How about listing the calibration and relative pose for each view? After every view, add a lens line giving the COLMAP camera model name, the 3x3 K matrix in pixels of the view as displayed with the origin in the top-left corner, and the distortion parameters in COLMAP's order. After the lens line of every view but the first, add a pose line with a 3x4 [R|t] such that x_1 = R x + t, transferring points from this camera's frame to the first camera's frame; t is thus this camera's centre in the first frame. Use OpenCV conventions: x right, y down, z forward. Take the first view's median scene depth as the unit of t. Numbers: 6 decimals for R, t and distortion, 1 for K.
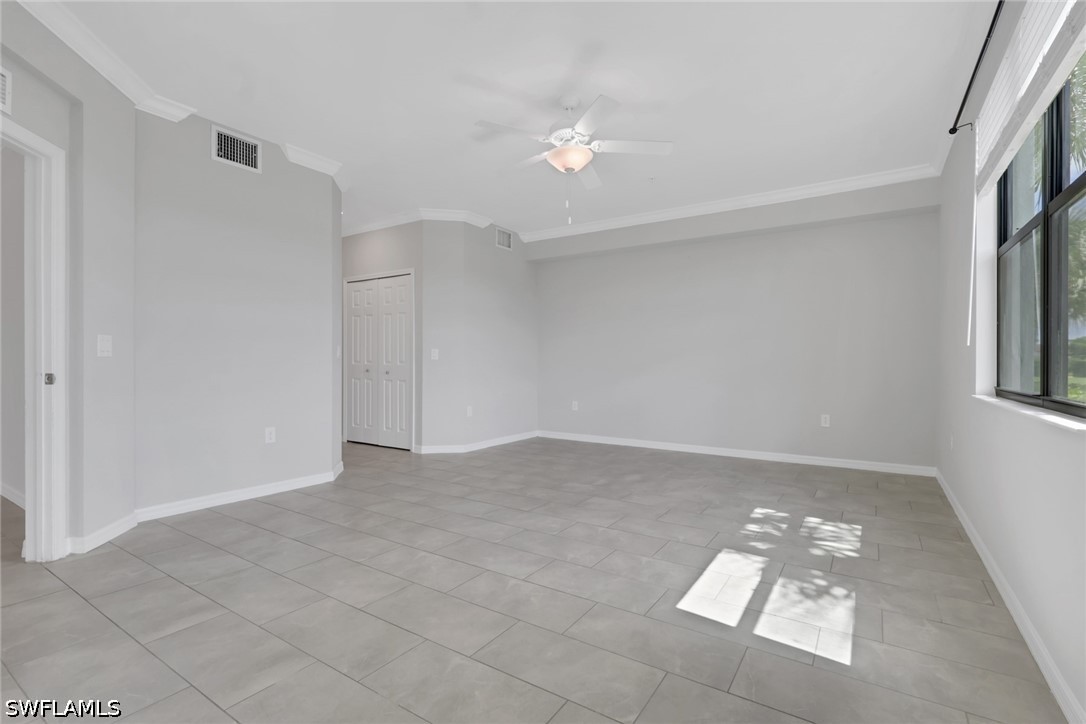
lens RADIAL K [[513.2, 0, 543.4], [0, 513.2, 366.4], [0, 0, 1]] dist [-0.001628, -0.000141]
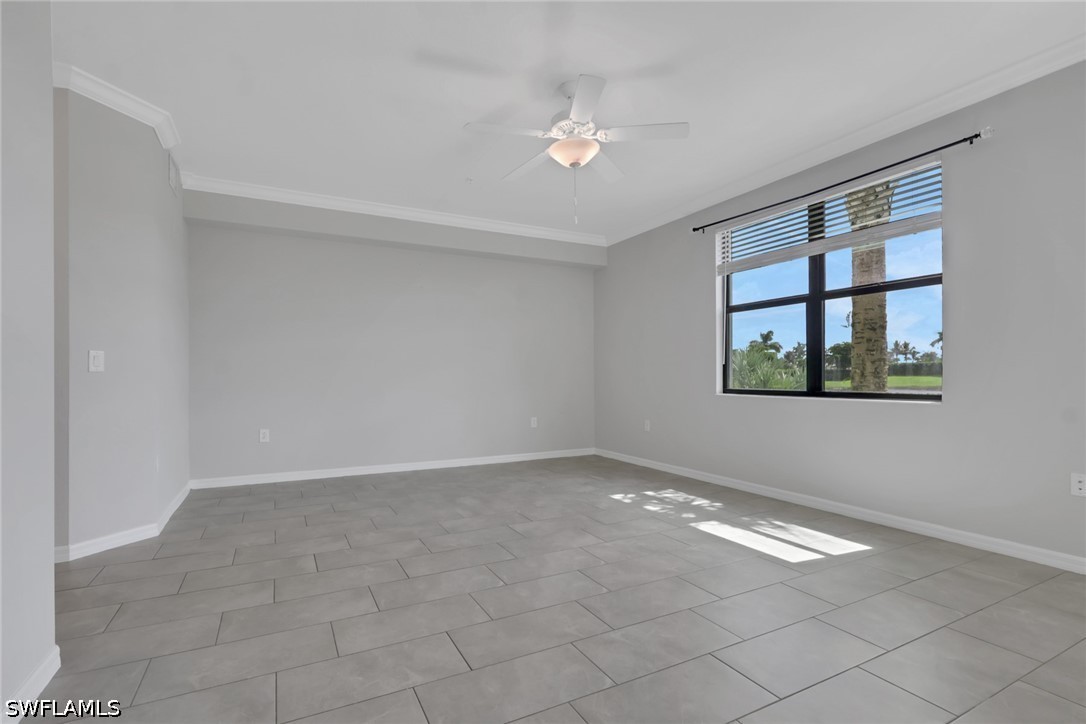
lens RADIAL K [[513.2, 0, 545.0], [0, 513.2, 370.0], [0, 0, 1]] dist [-0.001628, -0.000141]
pose [[0.474417, 0.007026, 0.880272, -0.811737], [0.011656, 0.999830, -0.014263, -0.002115], [-0.880223, 0.017027, 0.474255, 0.643980]]
